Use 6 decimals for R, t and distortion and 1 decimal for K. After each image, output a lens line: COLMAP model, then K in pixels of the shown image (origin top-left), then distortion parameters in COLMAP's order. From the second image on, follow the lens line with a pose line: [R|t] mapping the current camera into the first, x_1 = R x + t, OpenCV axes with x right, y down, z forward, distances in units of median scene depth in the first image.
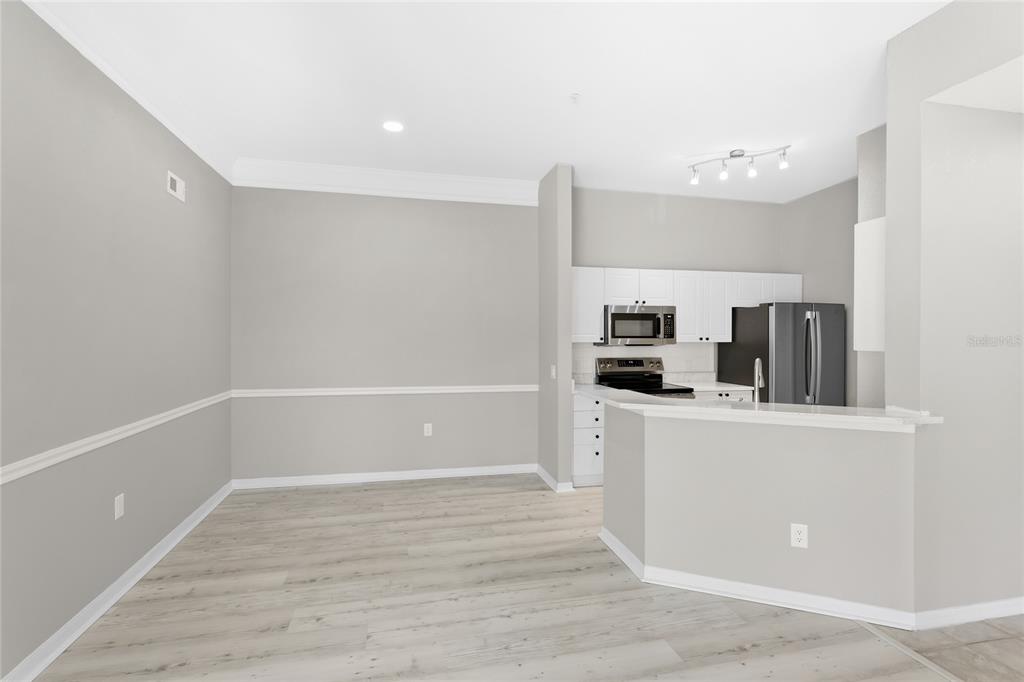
lens RADIAL K [[488.6, 0, 509.2], [0, 488.6, 334.6], [0, 0, 1]] dist [-0.005281, -0.000551]
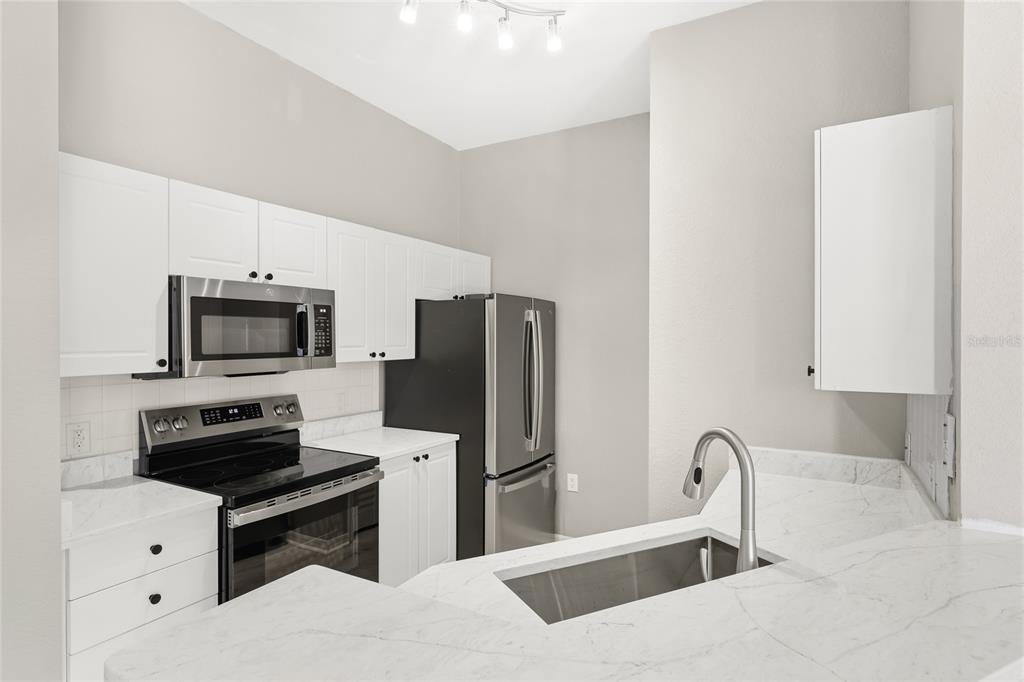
lens RADIAL K [[541.6, 0, 512.3], [0, 541.6, 340.2], [0, 0, 1]] dist [0.002444, 0.000684]
pose [[0.677505, -0.004292, 0.735506, 0.064388], [-0.000602, 0.999979, 0.006391, -0.011978], [-0.735518, -0.004773, 0.677488, 0.519905]]
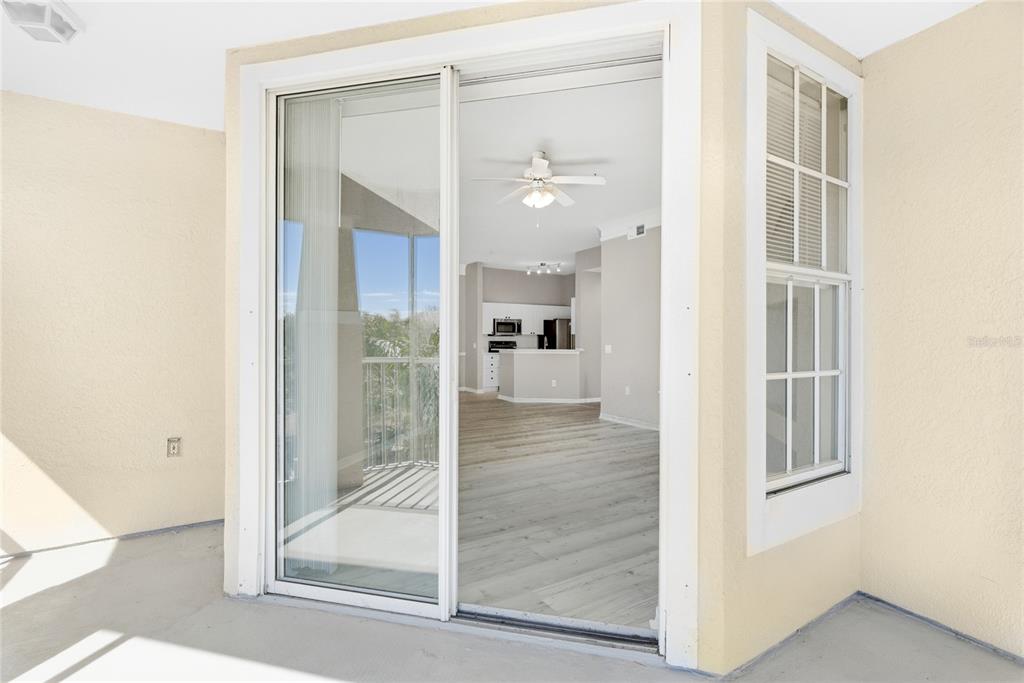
lens RADIAL K [[458.9, 0, 505.9], [0, 458.9, 339.6], [0, 0, 1]] dist [0.004139, -0.001115]
pose [[0.954744, 0.000771, 0.297428, -0.426548], [-0.001694, 0.999995, 0.002846, 0.037211], [-0.297424, -0.003221, 0.954740, -1.195591]]
